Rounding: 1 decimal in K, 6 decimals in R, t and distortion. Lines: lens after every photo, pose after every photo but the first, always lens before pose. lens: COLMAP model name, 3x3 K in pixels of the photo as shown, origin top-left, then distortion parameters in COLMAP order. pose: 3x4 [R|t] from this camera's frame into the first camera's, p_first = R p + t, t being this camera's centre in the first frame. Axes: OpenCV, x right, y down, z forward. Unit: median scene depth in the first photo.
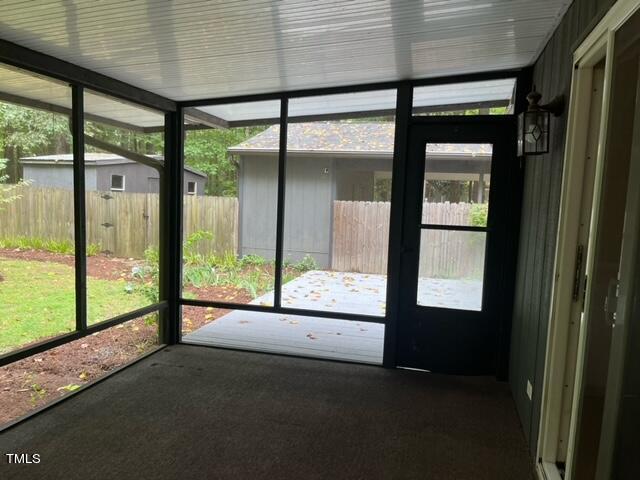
lens RADIAL K [[468.4, 0, 322.3], [0, 468.4, 242.3], [0, 0, 1]] dist [0.084380, -0.129381]
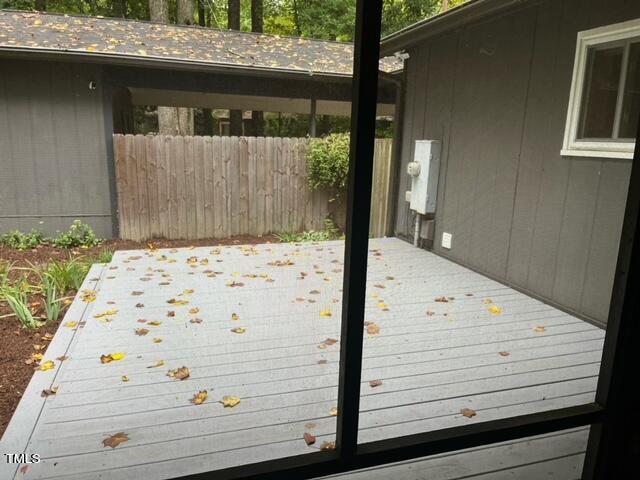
lens RADIAL K [[484.6, 0, 320.0], [0, 484.6, 240.0], [0, 0, 1]] dist [-0.000667, -0.002299]
pose [[0.840728, -0.116597, 0.528754, -0.104397], [0.050349, 0.989143, 0.138064, -0.021894], [-0.539111, -0.089452, 0.837471, 0.272963]]
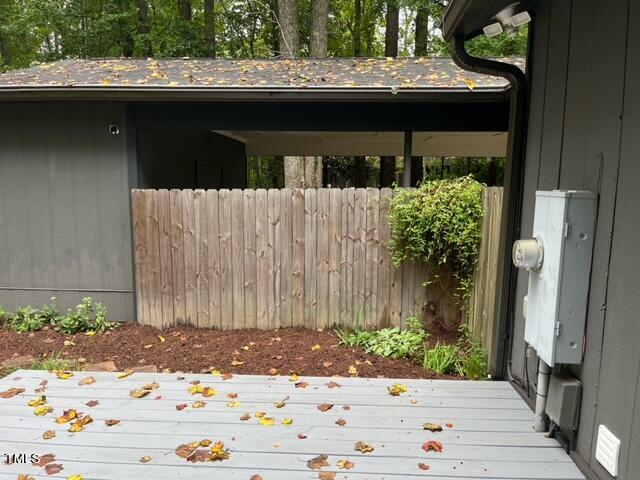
lens RADIAL K [[468.4, 0, 322.3], [0, 468.4, 242.3], [0, 0, 1]] dist [0.084380, -0.129381]
pose [[0.980863, -0.051456, 0.187778, 0.126125], [0.046545, 0.998451, 0.030471, -0.037748], [-0.189055, -0.021147, 0.981739, 0.459772]]
